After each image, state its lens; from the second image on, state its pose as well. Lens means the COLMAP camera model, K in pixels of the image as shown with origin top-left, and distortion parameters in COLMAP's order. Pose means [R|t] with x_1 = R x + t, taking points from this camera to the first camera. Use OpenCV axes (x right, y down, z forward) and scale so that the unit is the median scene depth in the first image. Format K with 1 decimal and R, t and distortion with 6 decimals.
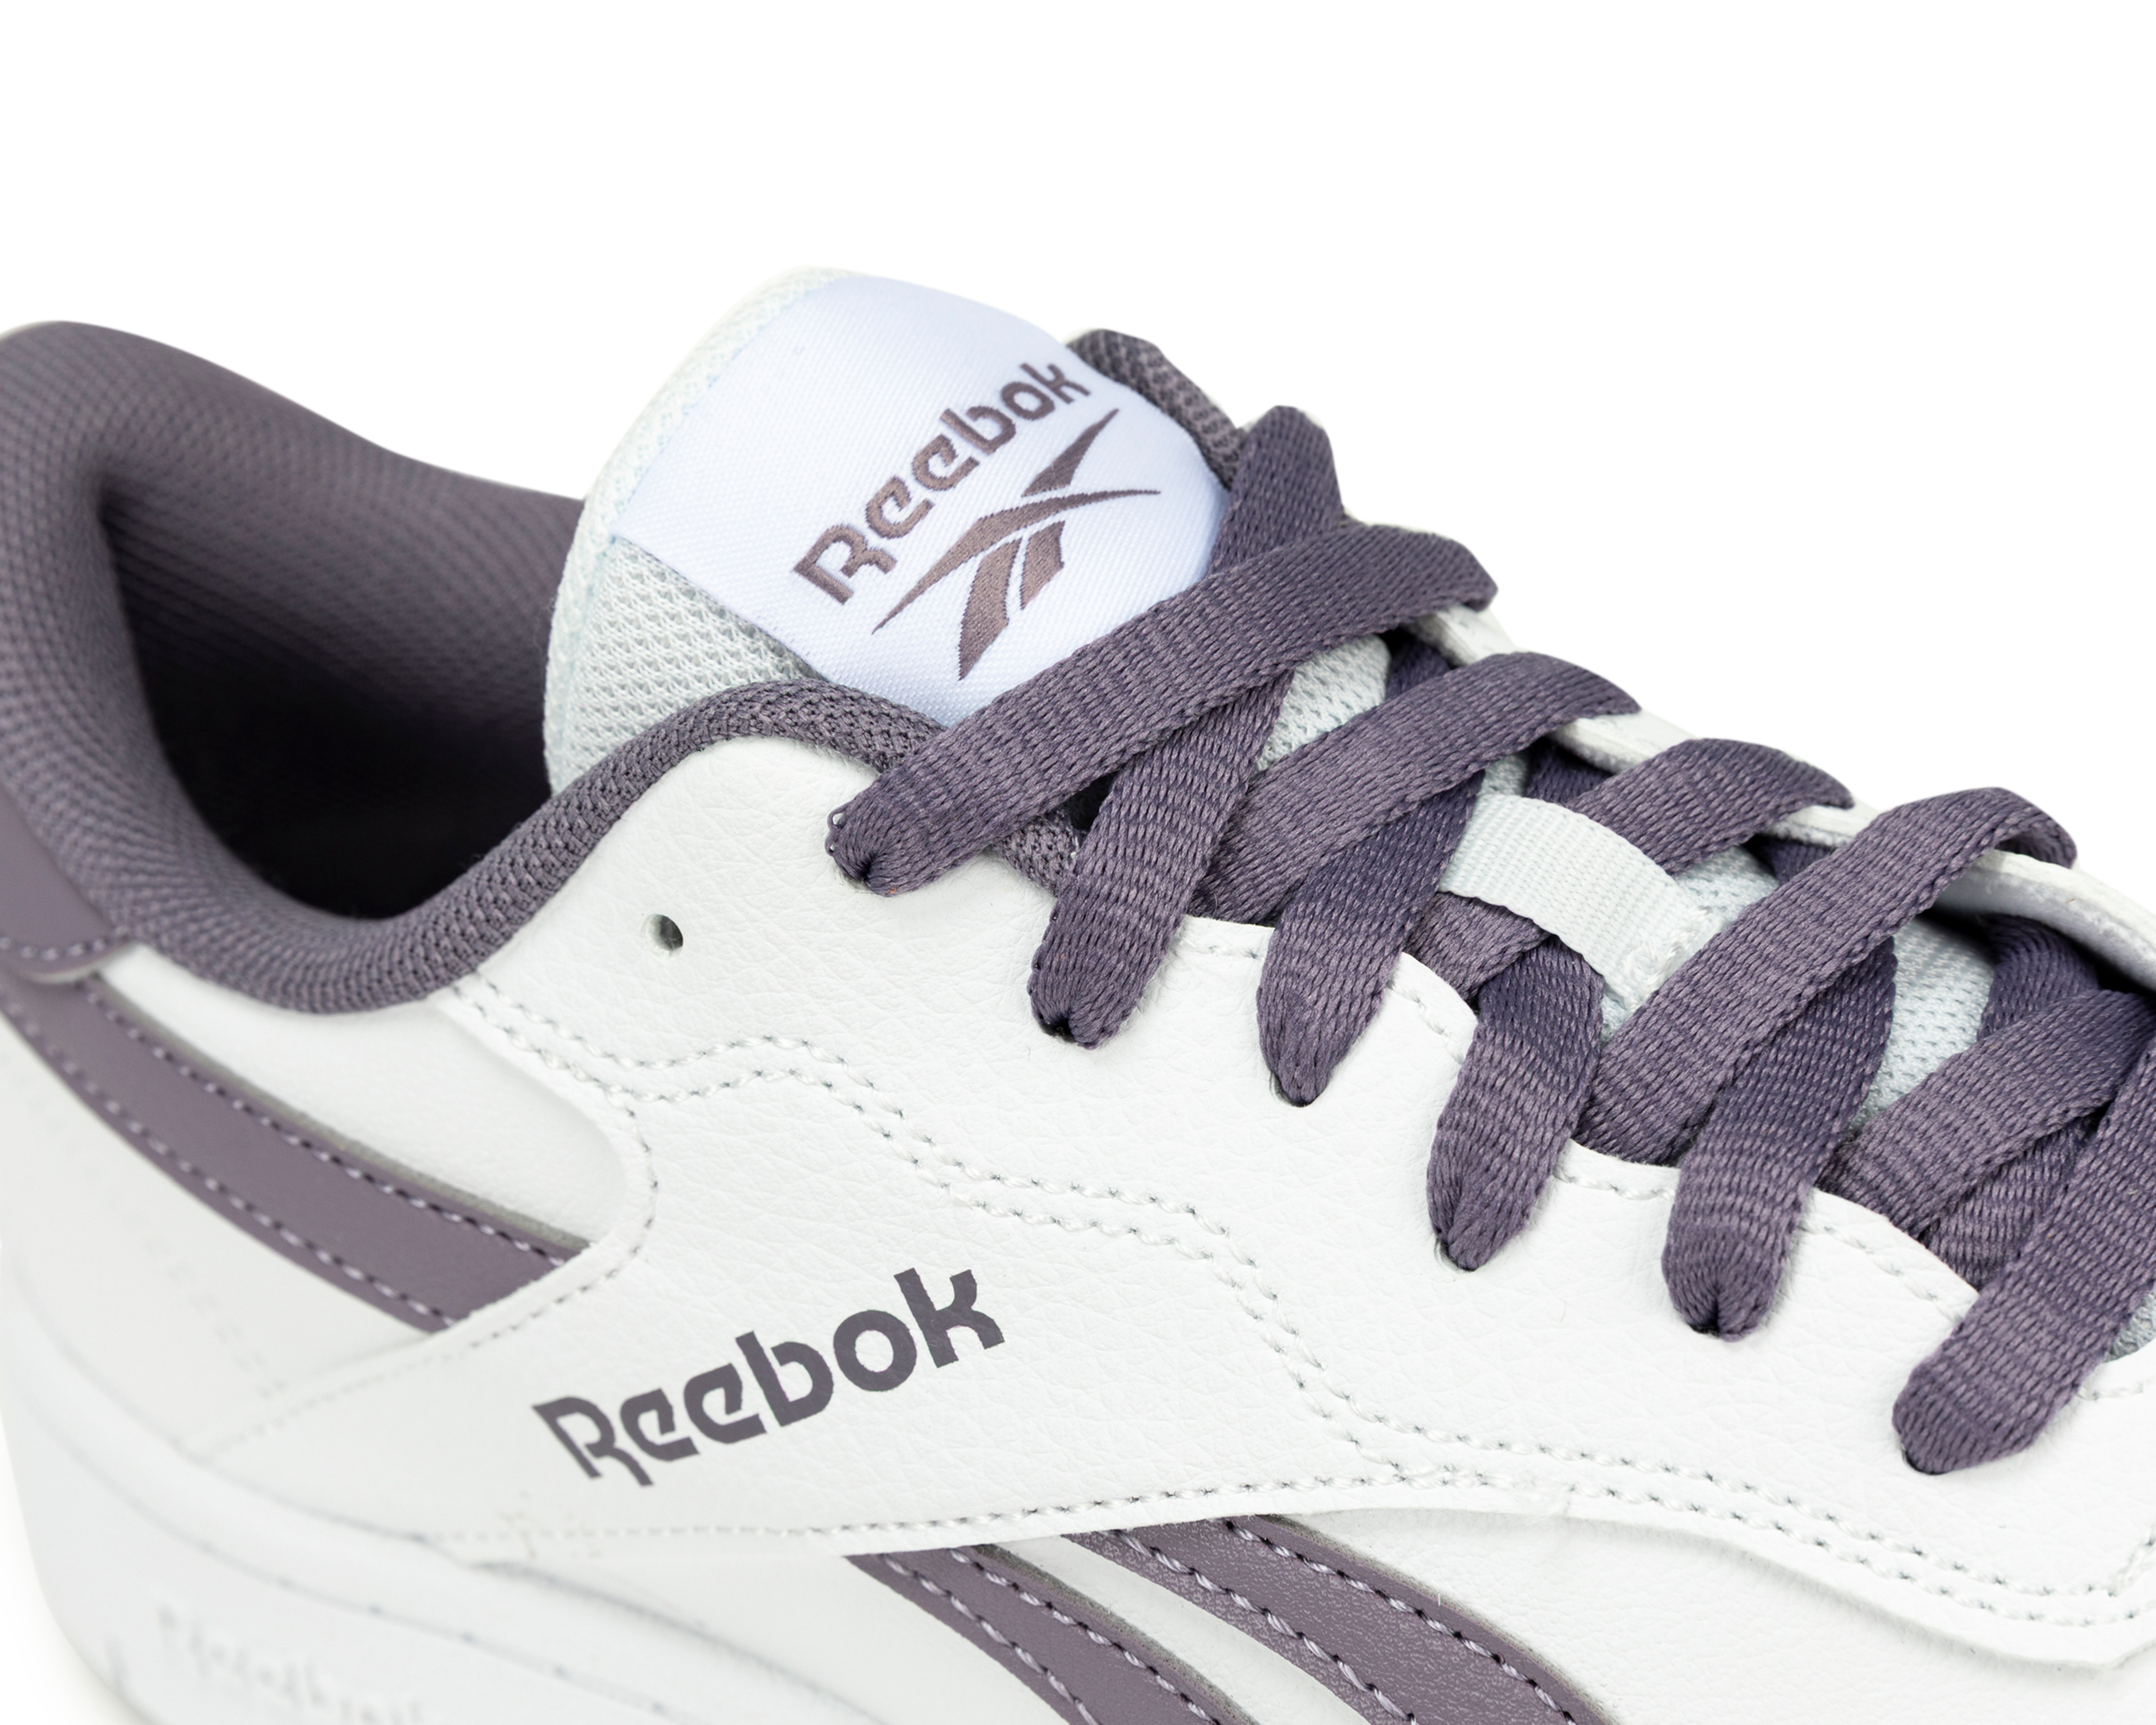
lens RADIAL K [[3728.5, 0, 1076.7], [0, 3728.5, 861.5], [0, 0, 1]] dist [-0.328201, 0.000000]
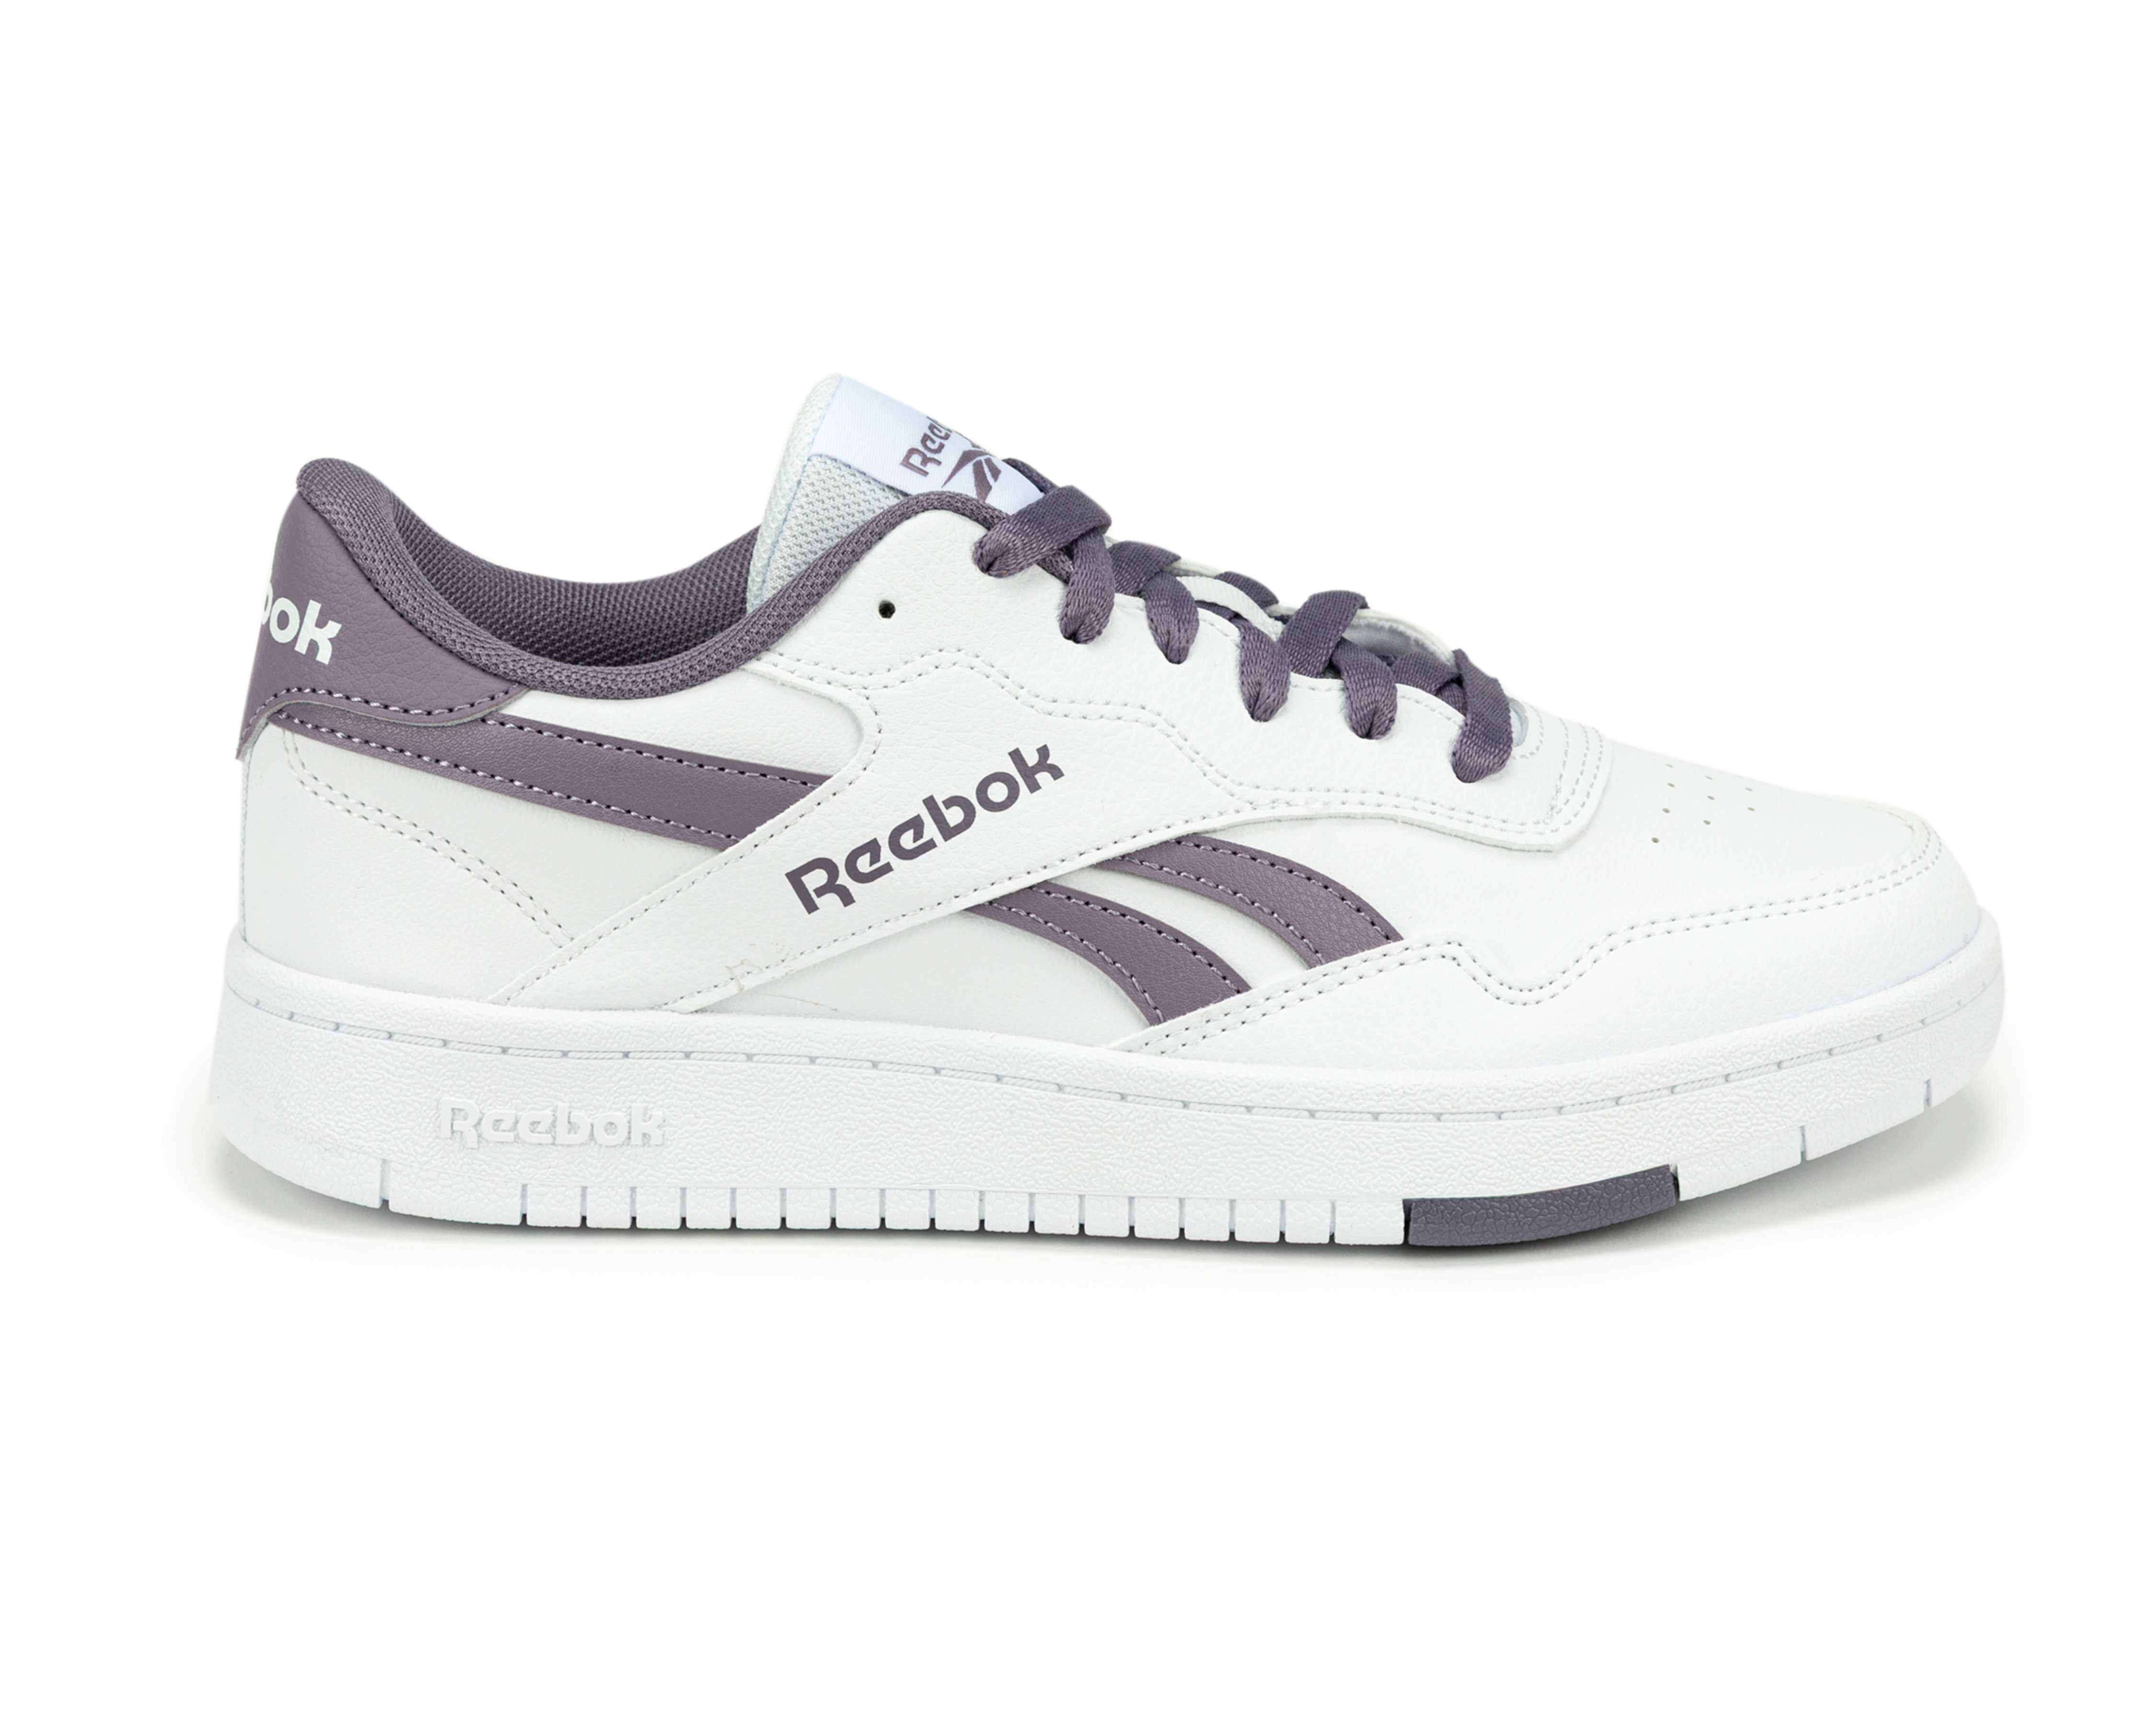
lens RADIAL K [[3728.5, 0, 1078.5], [0, 3728.5, 862.1], [0, 0, 1]] dist [-0.328201, 0.000000]
pose [[0.885443, -0.017376, 0.464422, -1.015916], [0.125346, 0.971198, -0.202640, 0.613516], [-0.447525, 0.237640, 0.862119, -0.883214]]
